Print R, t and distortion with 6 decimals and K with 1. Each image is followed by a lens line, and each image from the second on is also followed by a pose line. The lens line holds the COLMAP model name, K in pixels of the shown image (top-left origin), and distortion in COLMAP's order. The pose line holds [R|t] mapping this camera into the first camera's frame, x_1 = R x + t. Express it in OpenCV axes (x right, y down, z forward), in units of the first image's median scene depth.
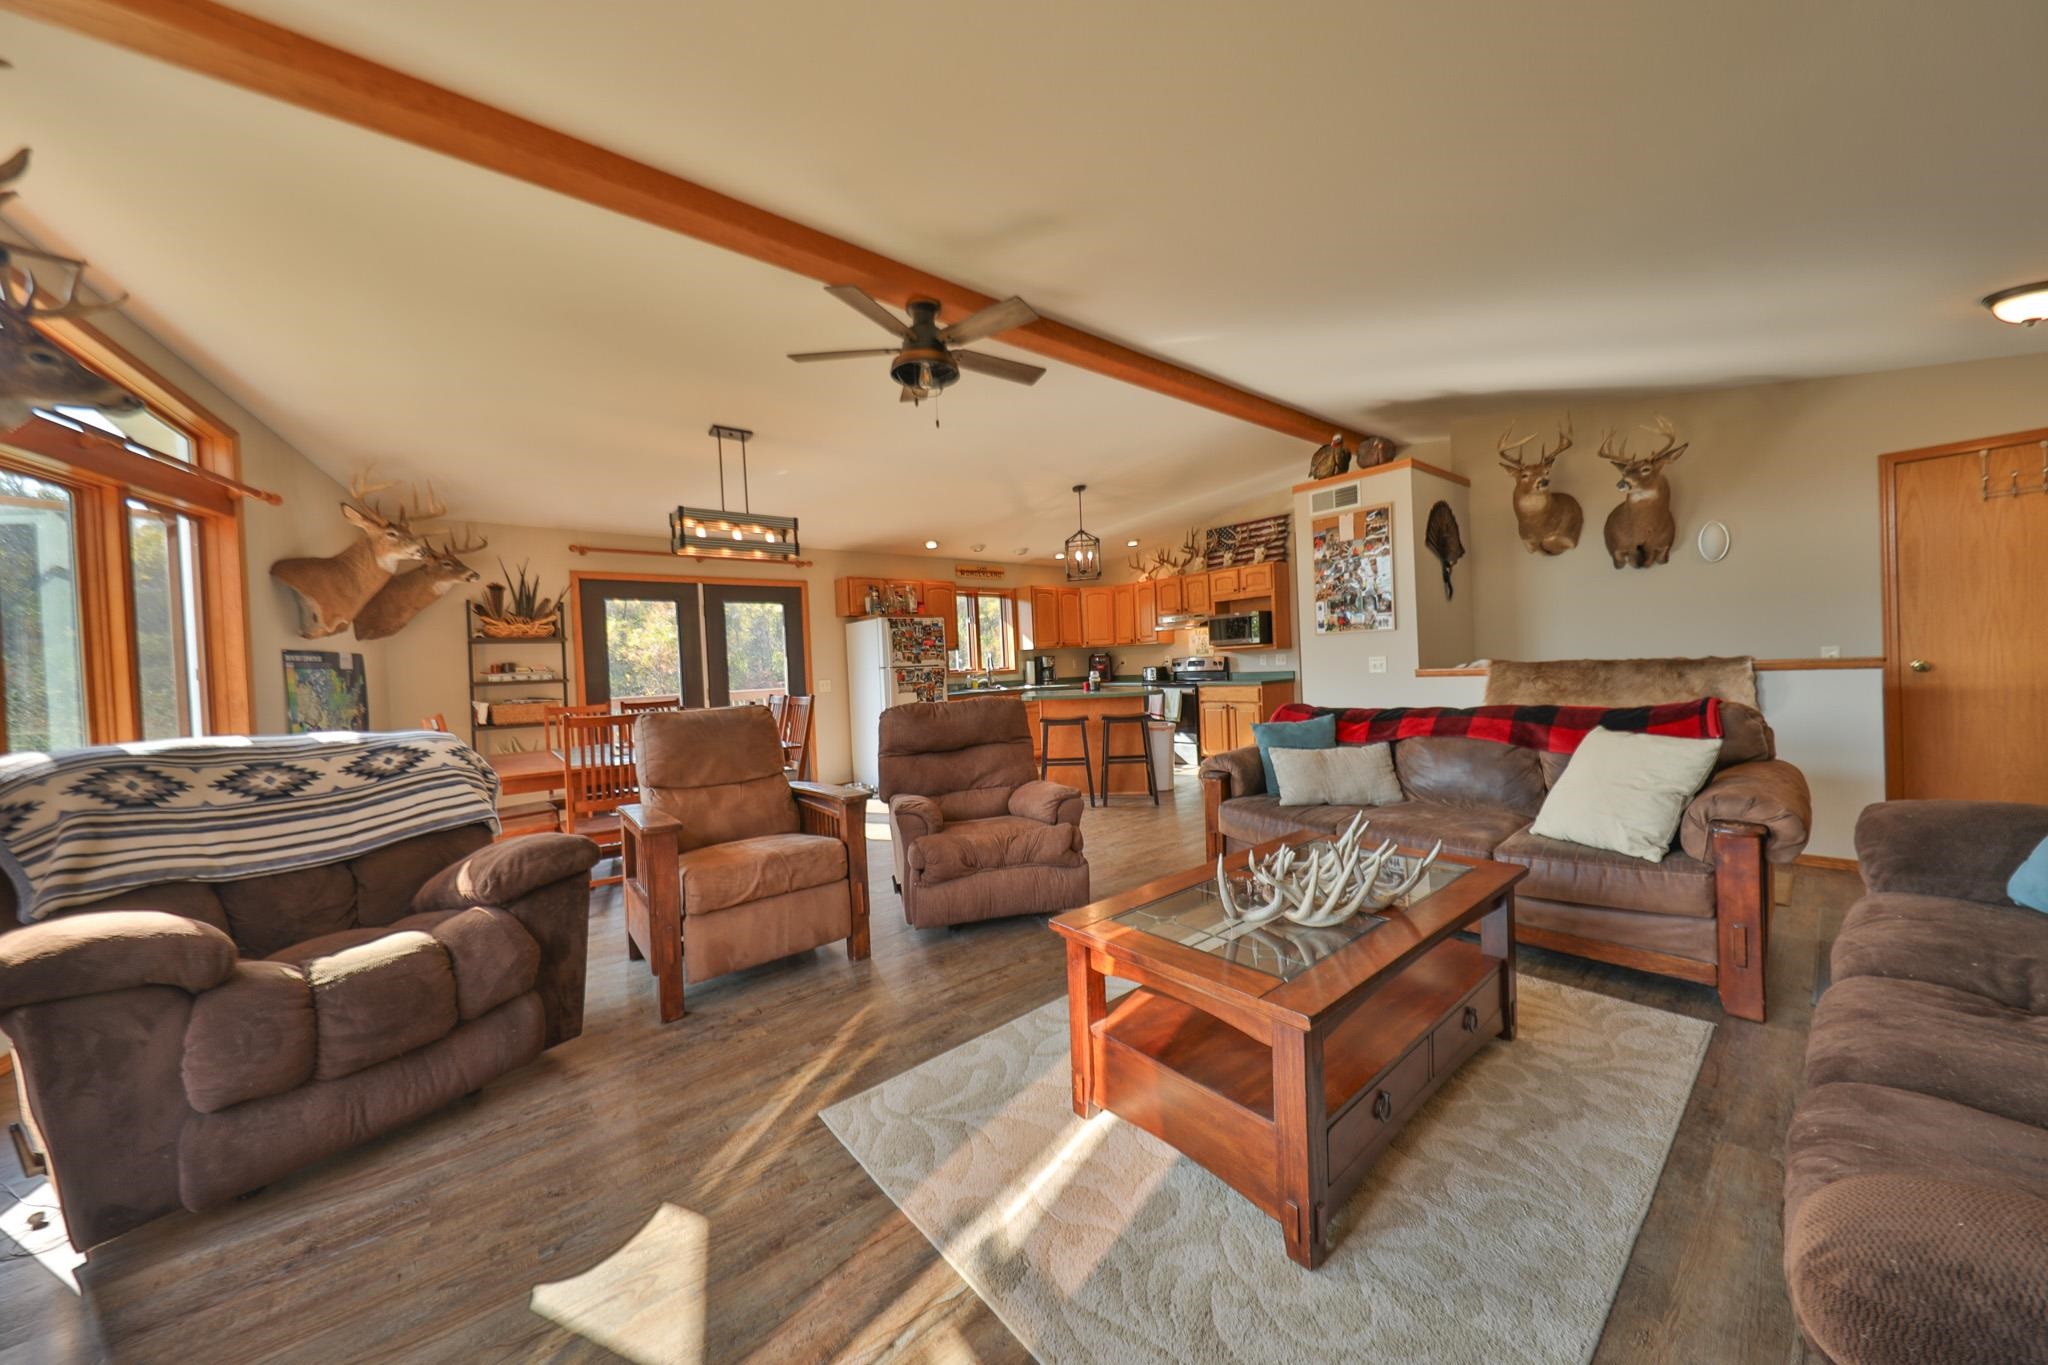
lens RADIAL K [[710.3, 0, 1005.0], [0, 710.3, 684.0], [0, 0, 1]] dist [0.002877, -0.000886]
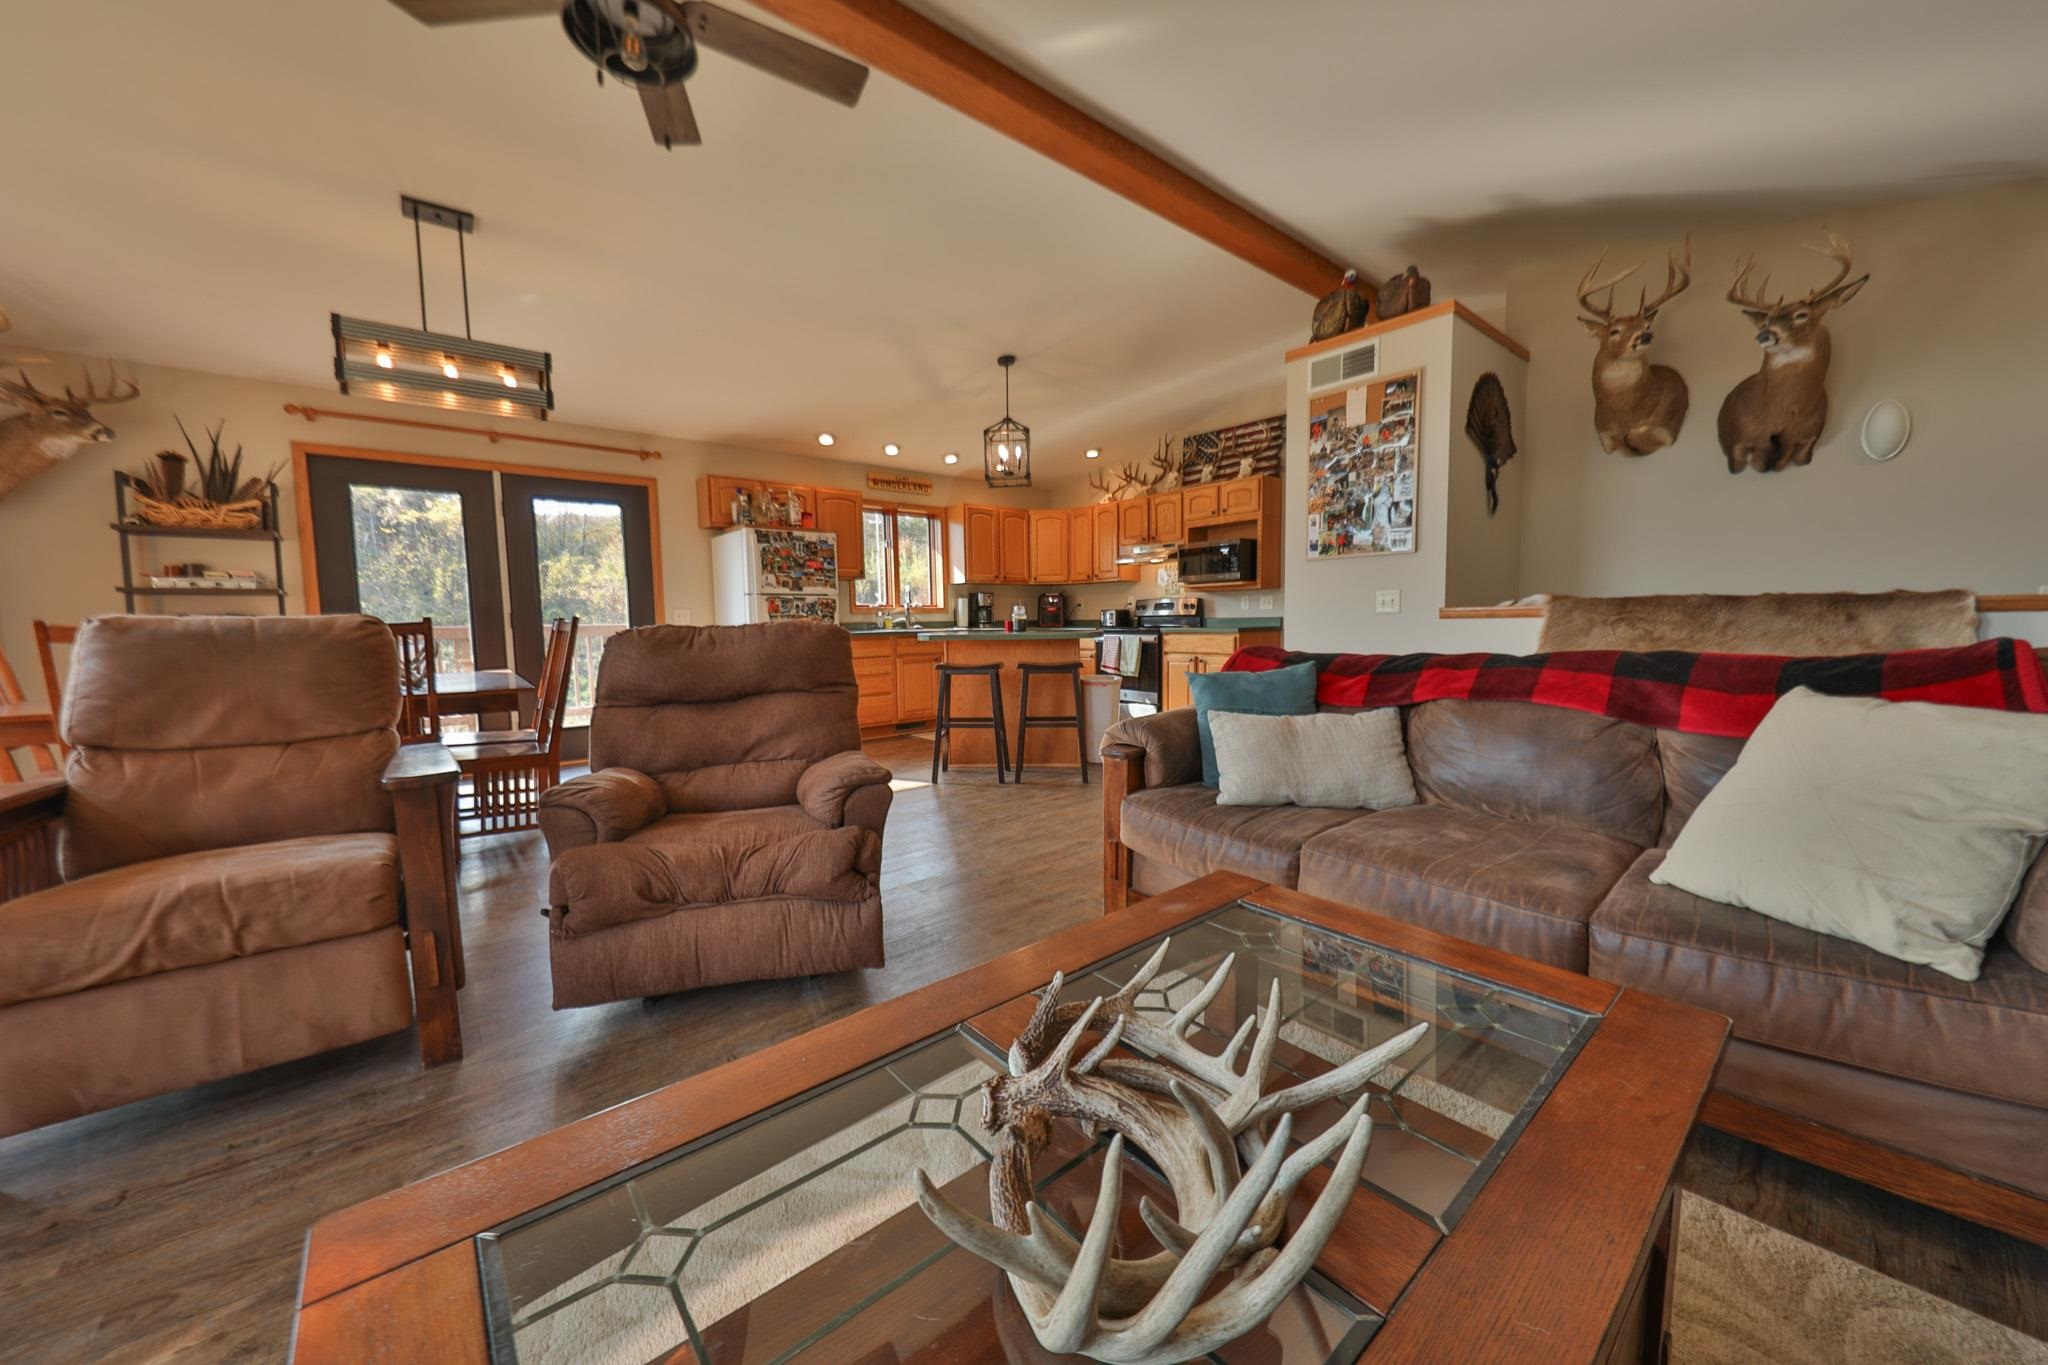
lens RADIAL K [[737.0, 0, 1007.3], [0, 737.0, 686.0], [0, 0, 1]] dist [0.000287, -0.002090]
pose [[0.999484, 0.029921, 0.011669, 0.151938], [-0.030591, 0.997591, 0.062254, 0.026864], [-0.009779, -0.062579, 0.997992, 0.289254]]
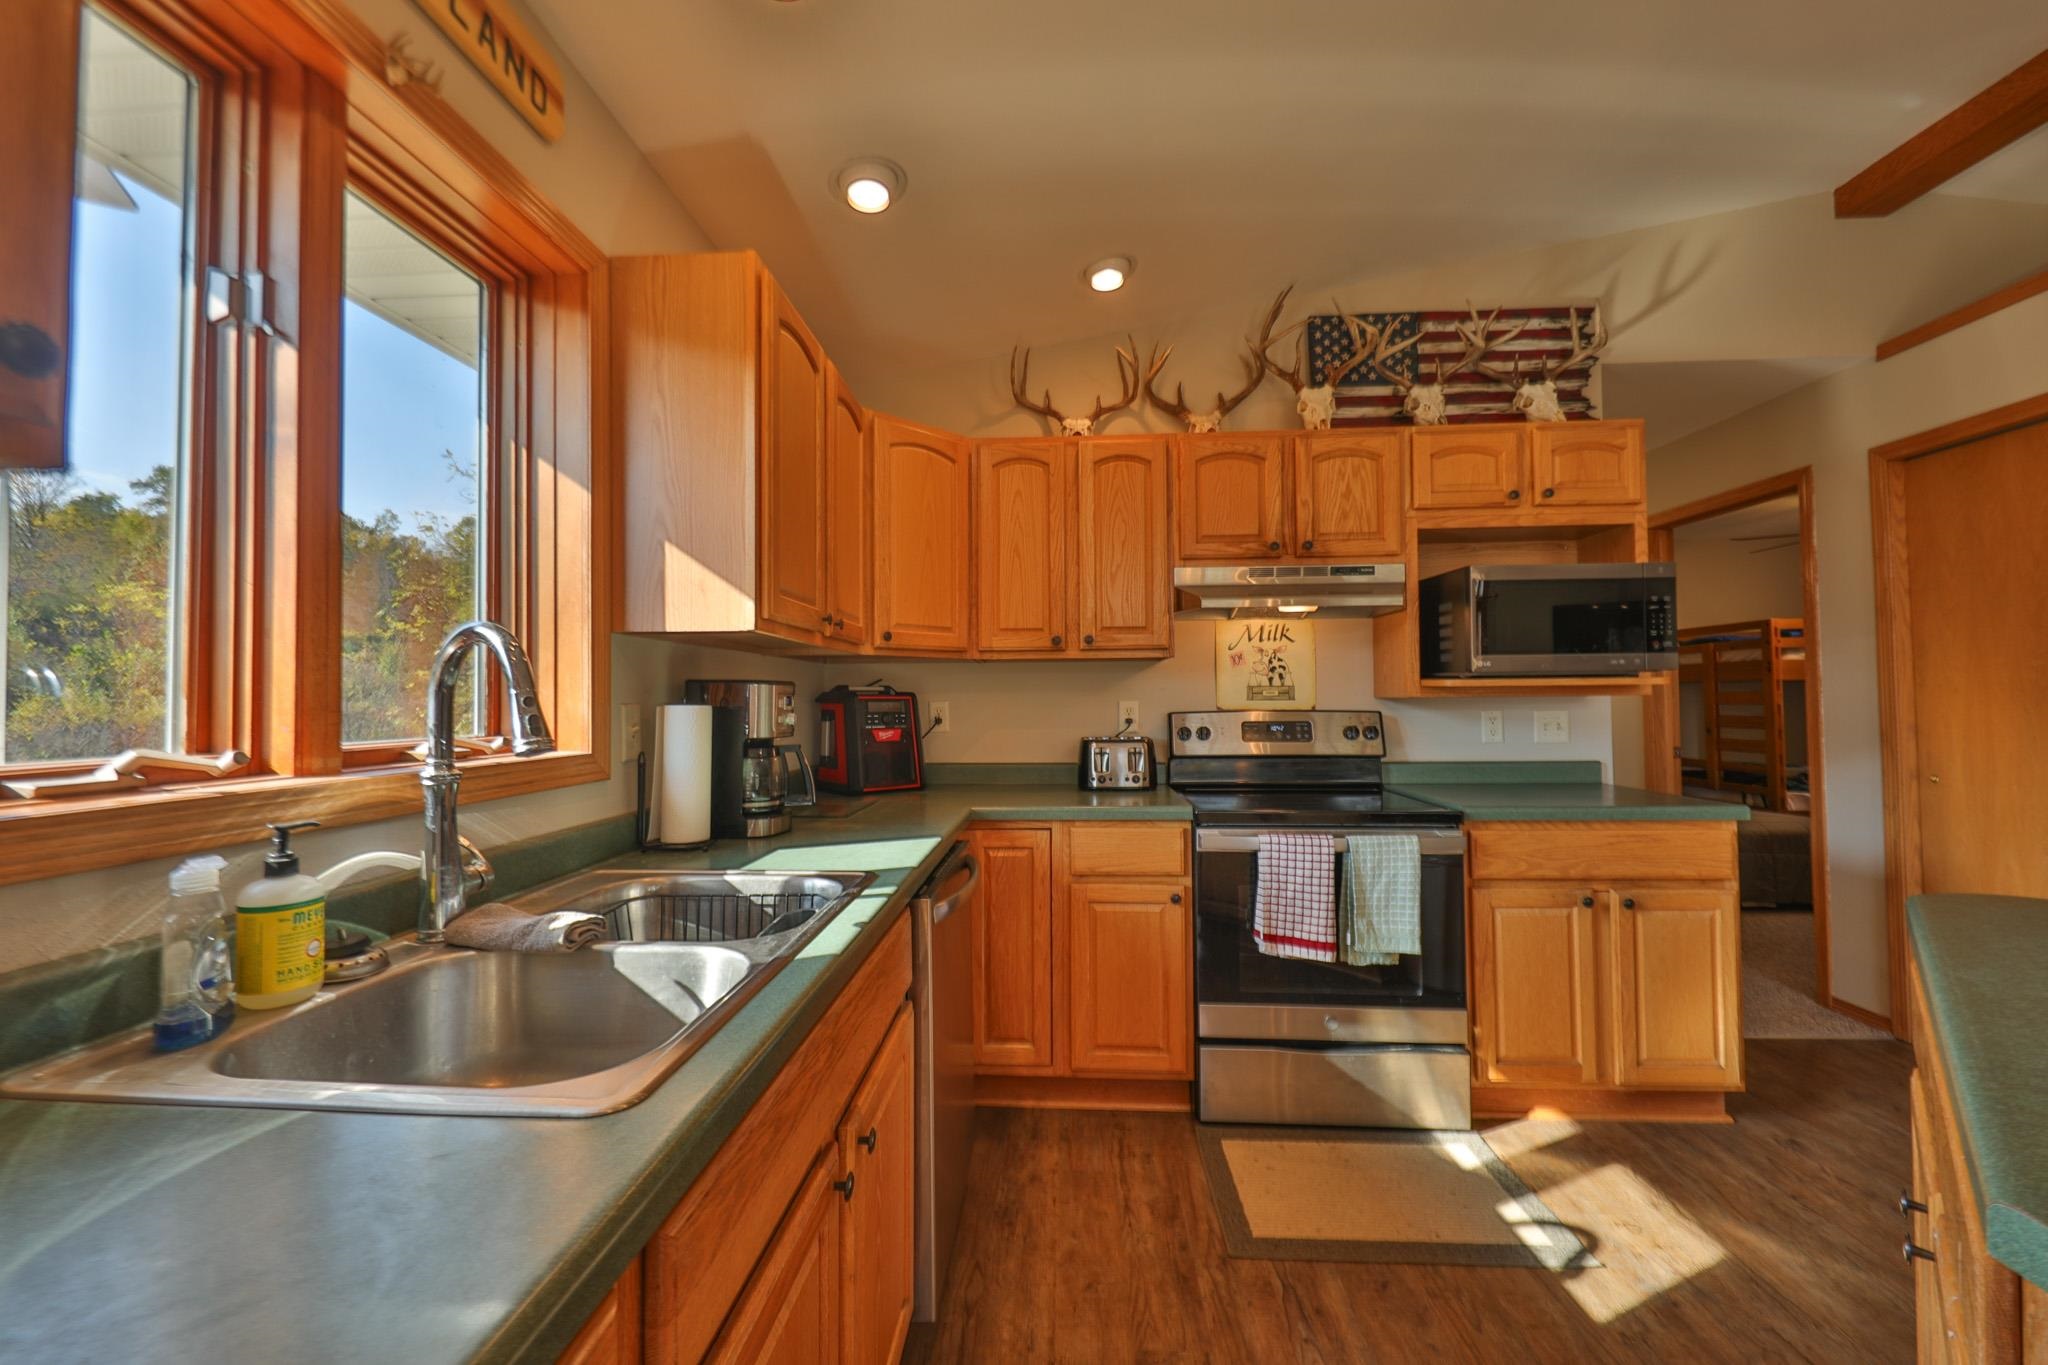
lens RADIAL K [[783.4, 0, 1016.8], [0, 783.4, 679.0], [0, 0, 1]] dist [0.001382, -0.000012]
pose [[0.670204, 0.058588, 0.739860, -0.099930], [-0.001476, 0.996983, -0.077612, -0.045407], [-0.742175, 0.050924, 0.668269, 1.556352]]
